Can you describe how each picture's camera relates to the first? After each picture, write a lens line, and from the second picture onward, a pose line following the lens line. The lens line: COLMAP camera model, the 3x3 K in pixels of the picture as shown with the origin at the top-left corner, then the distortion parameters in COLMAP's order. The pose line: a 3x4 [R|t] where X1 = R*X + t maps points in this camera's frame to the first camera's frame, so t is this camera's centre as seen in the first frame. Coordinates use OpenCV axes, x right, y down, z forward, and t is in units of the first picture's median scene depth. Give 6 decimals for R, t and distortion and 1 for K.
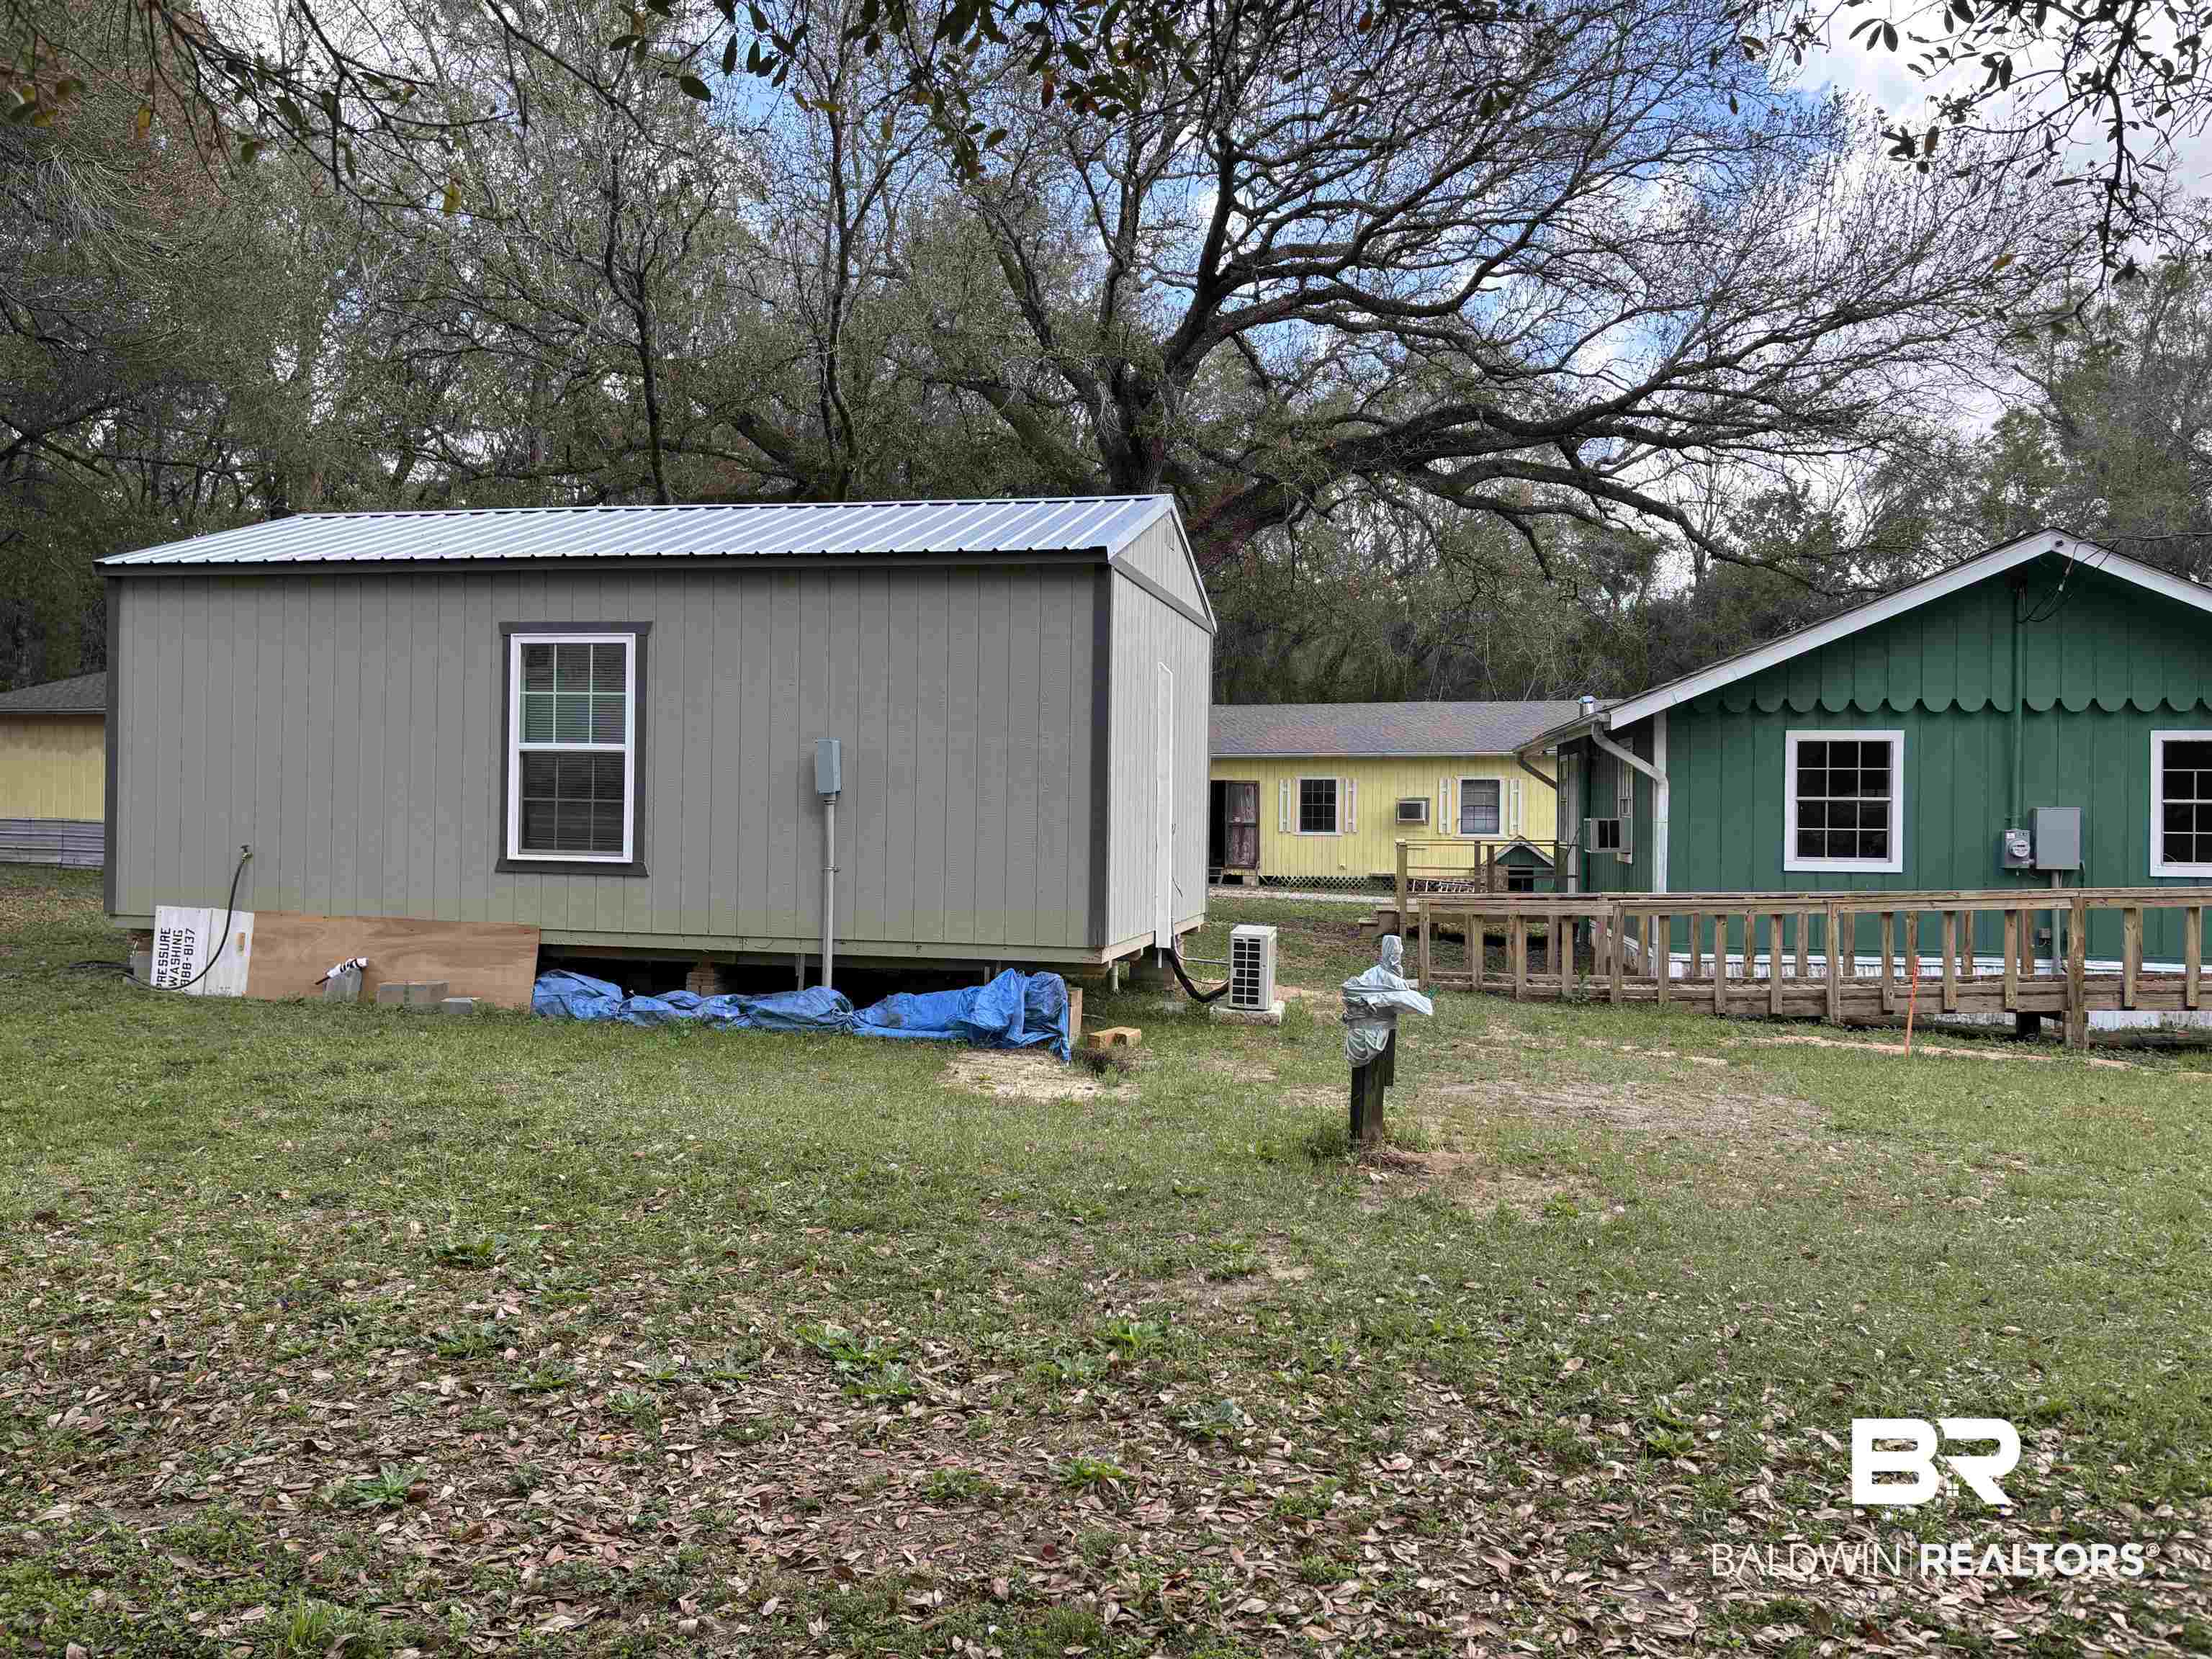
lens RADIAL K [[1672.7, 0, 1087.8], [0, 1672.7, 826.0], [0, 0, 1]] dist [0.063464, -0.055334]
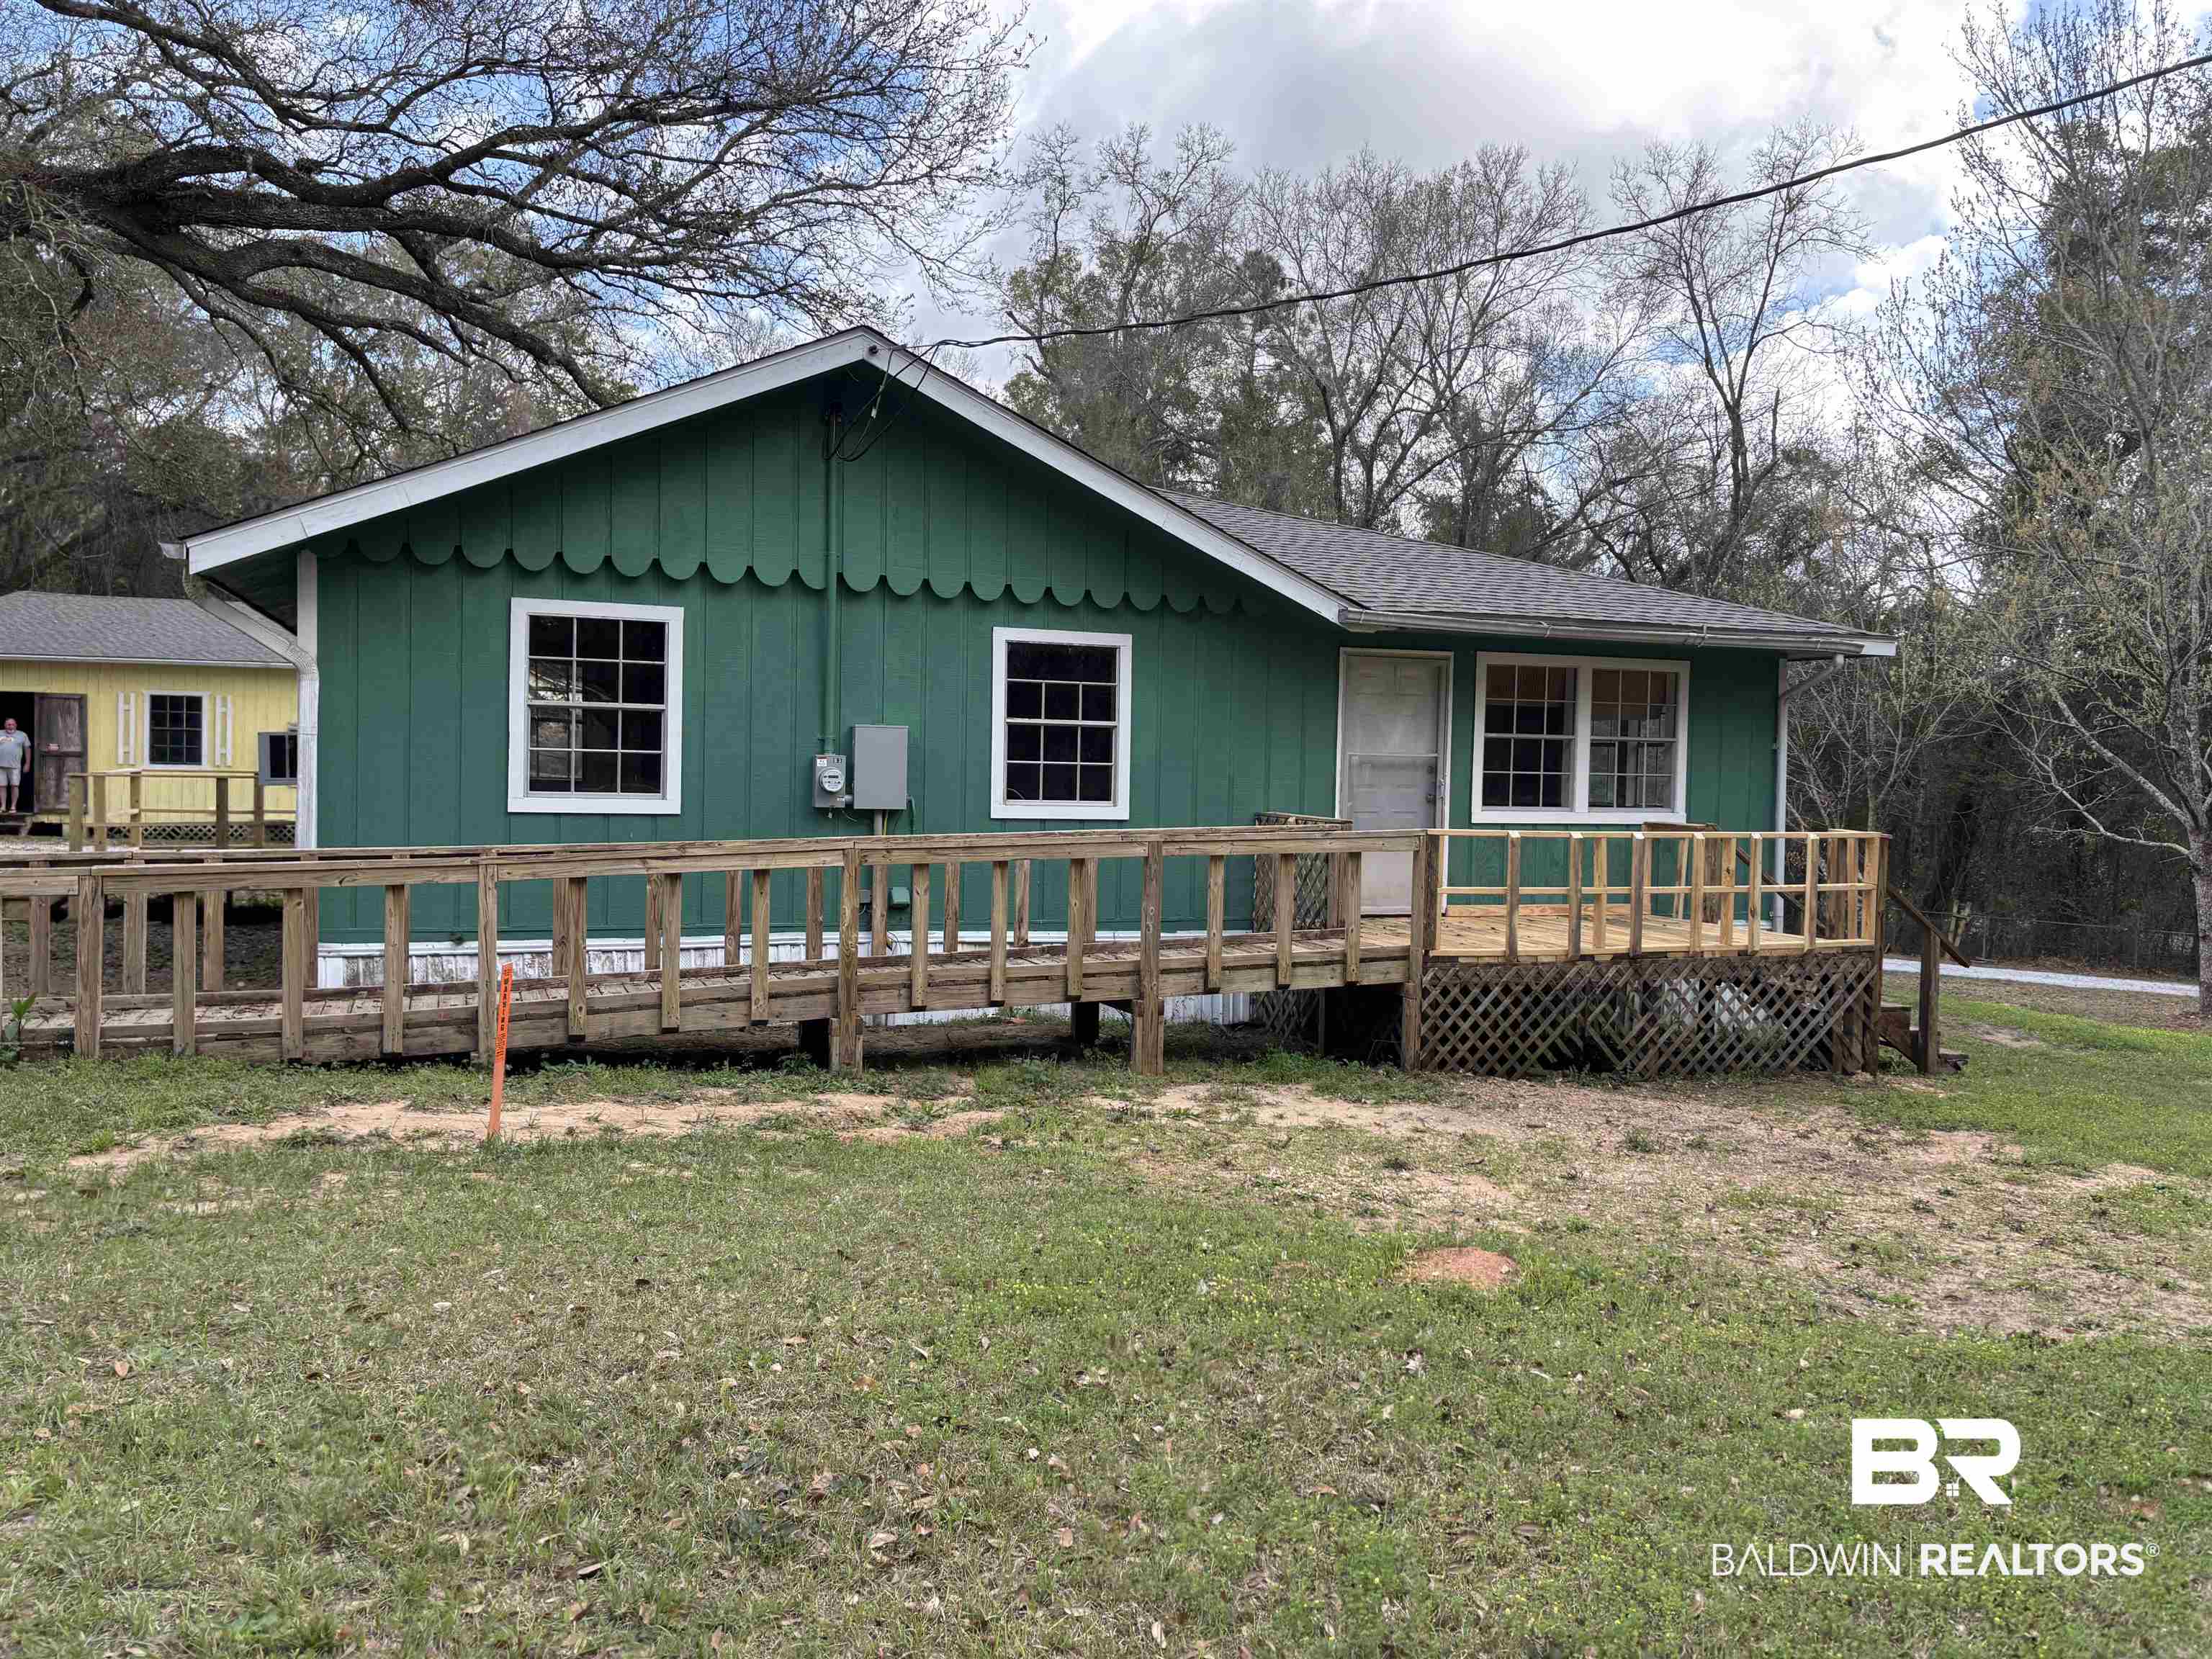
lens RADIAL K [[1672.7, 0, 1113.1], [0, 1672.7, 830.4], [0, 0, 1]] dist [0.063464, -0.055334]
pose [[0.860941, -0.006091, 0.508668, 0.285486], [-0.011384, 0.999447, 0.031236, 0.010718], [-0.508577, -0.032683, 0.860396, 0.321421]]
